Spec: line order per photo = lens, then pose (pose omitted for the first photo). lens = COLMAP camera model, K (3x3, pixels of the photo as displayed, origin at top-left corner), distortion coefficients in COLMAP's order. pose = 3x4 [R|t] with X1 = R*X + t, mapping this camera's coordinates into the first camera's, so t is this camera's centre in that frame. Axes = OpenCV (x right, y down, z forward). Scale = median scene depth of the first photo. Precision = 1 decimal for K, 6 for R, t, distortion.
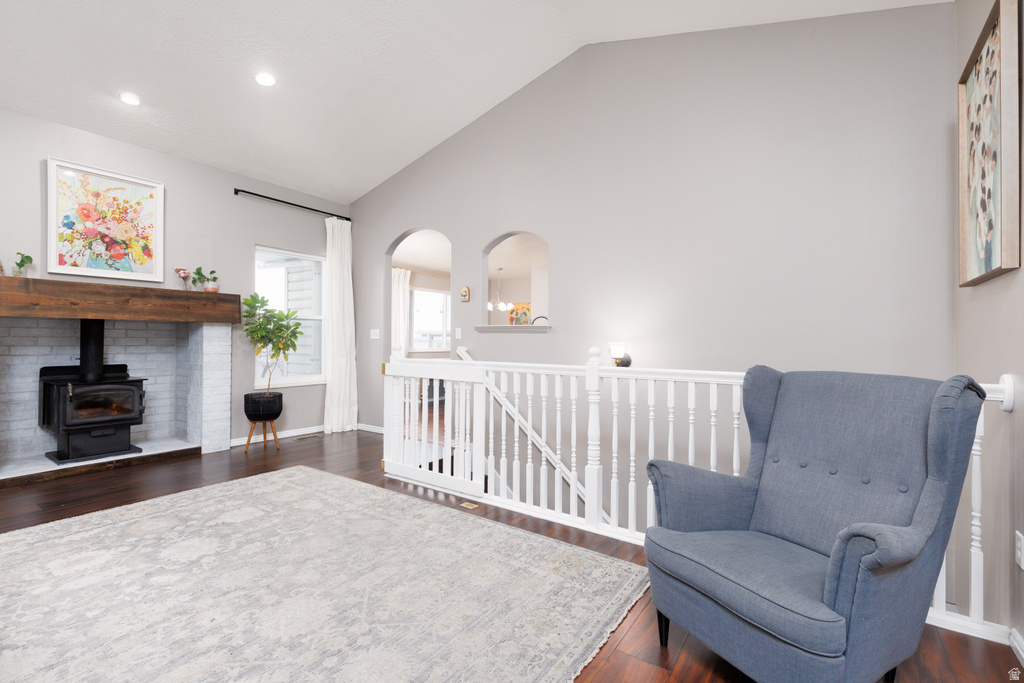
lens RADIAL K [[458.0, 0, 513.7], [0, 458.0, 341.3], [0, 0, 1]] dist [0.010927, 0.001269]
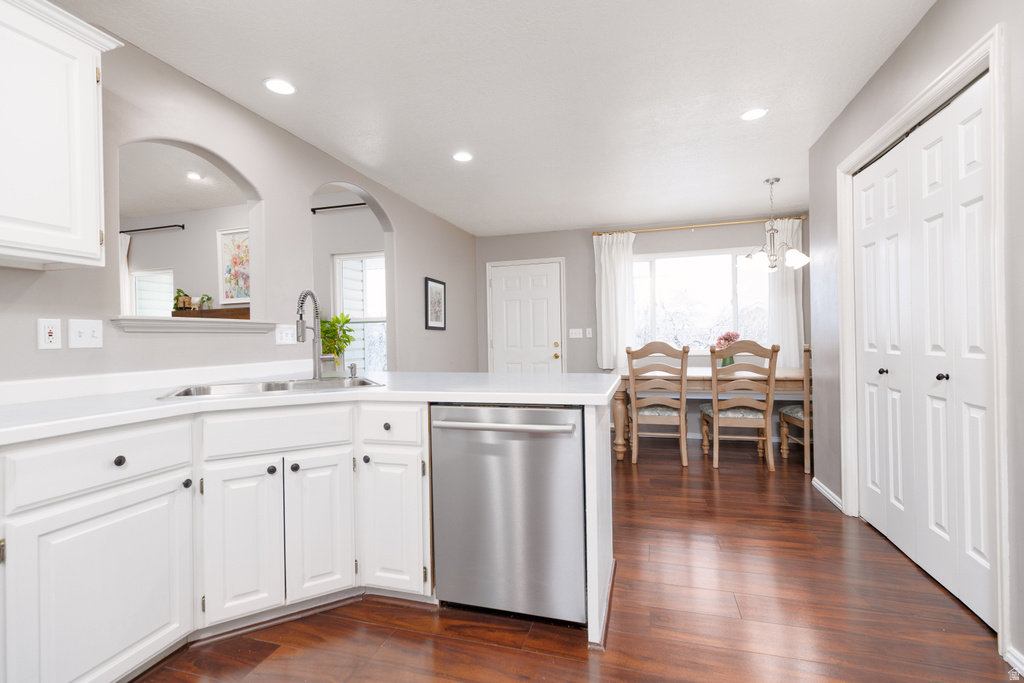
lens RADIAL K [[458.0, 0, 517.2], [0, 458.0, 343.7], [0, 0, 1]] dist [0.010927, 0.001269]
pose [[0.357935, -0.005632, -0.933730, 0.772861], [0.029969, 0.999536, 0.005459, 0.006538], [0.933266, -0.029937, 0.357937, 1.308436]]
